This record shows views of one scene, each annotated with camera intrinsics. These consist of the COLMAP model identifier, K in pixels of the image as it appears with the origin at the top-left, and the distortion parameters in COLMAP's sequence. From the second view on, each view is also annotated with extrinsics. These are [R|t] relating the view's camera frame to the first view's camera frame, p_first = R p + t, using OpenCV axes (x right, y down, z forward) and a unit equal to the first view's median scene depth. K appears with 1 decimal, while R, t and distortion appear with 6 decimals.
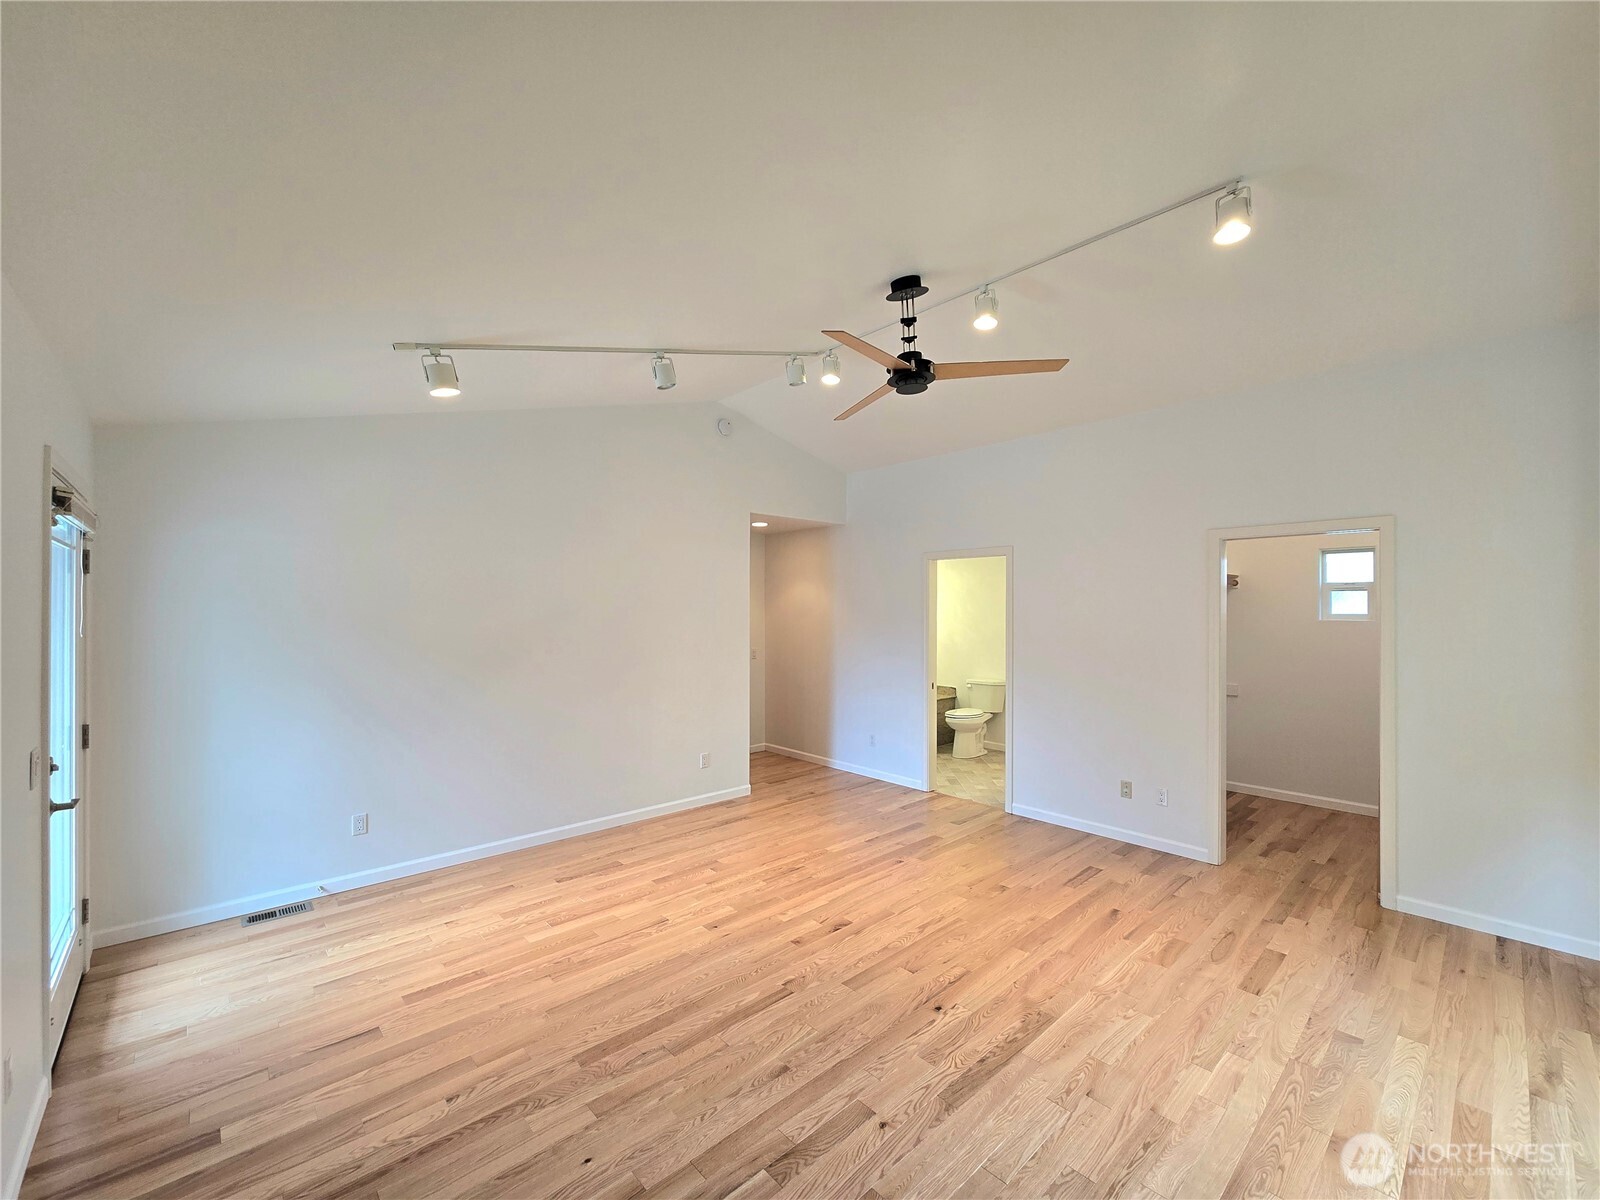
lens RADIAL K [[655.7, 0, 799.0], [0, 655.7, 608.5], [0, 0, 1]] dist [-0.000646, -0.000106]
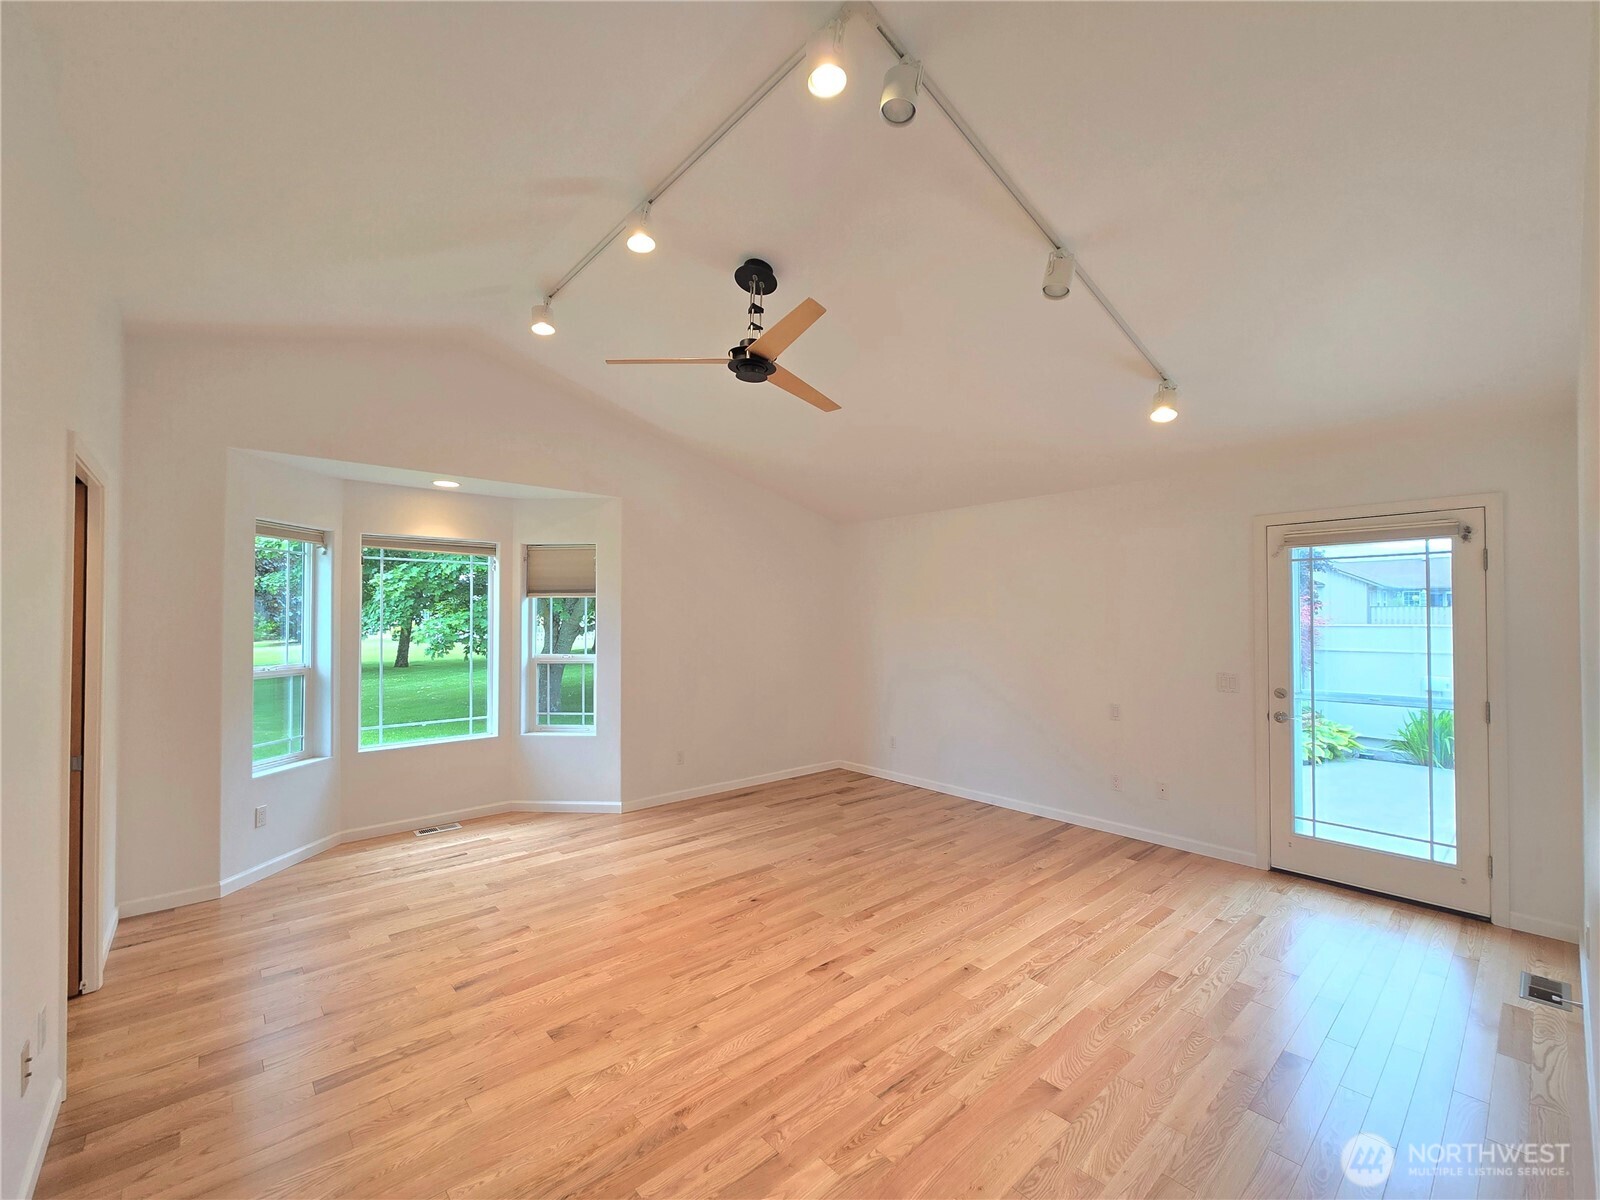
lens RADIAL K [[655.7, 0, 799.0], [0, 655.7, 608.5], [0, 0, 1]] dist [-0.000646, -0.000106]
pose [[-0.999829, -0.000818, 0.018501, 0.087392], [-0.001108, 0.999876, -0.015696, 0.032920], [-0.018486, -0.015713, -0.999706, 2.139151]]
